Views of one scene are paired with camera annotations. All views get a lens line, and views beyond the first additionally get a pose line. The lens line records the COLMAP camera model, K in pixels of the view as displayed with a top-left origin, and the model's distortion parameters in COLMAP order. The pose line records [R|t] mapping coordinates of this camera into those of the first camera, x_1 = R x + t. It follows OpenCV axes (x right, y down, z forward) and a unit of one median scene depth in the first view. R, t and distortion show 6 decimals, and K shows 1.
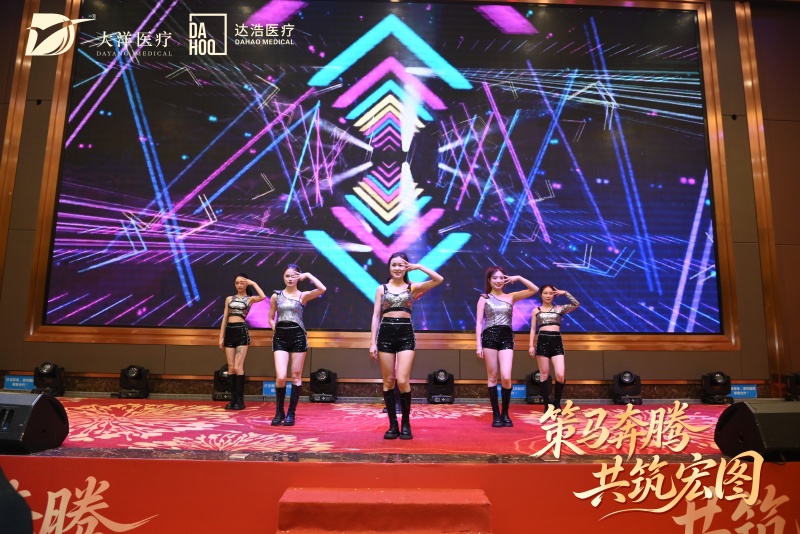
lens RADIAL K [[537.8, 0, 400.0], [0, 537.8, 267.0], [0, 0, 1]] dist [-0.036492, -0.003237]
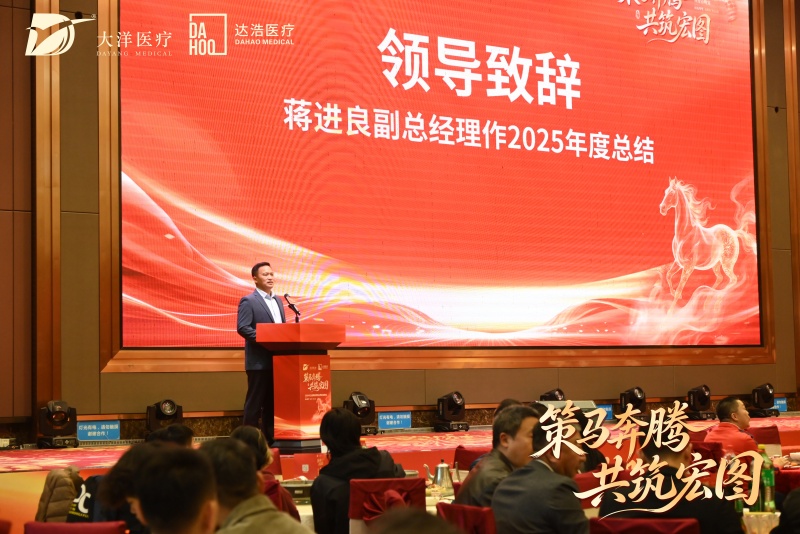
lens RADIAL K [[1585.2, 0, 400.0], [0, 1585.2, 267.0], [0, 0, 1]] dist [0.041780, 0.093721]
pose [[0.812064, 0.012826, 0.583427, -2.831841], [-0.057818, 0.996608, 0.058567, -0.258437], [-0.580697, -0.081293, 0.810051, -1.647411]]
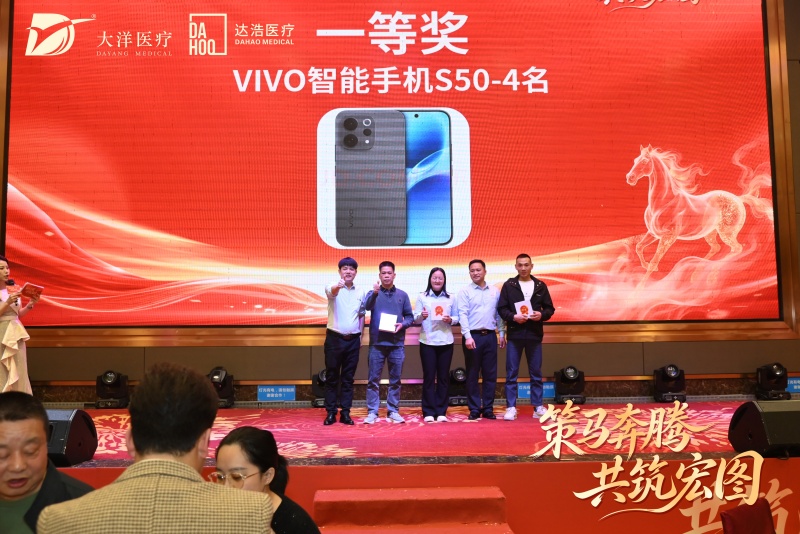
lens RADIAL K [[736.9, 0, 400.0], [0, 736.9, 267.0], [0, 0, 1]] dist [-0.024092, -0.003172]
pose [[0.999743, -0.022654, 0.000789, -0.029680], [0.022551, 0.997520, 0.066678, -0.097523], [-0.002298, -0.066643, 0.997774, -0.341128]]
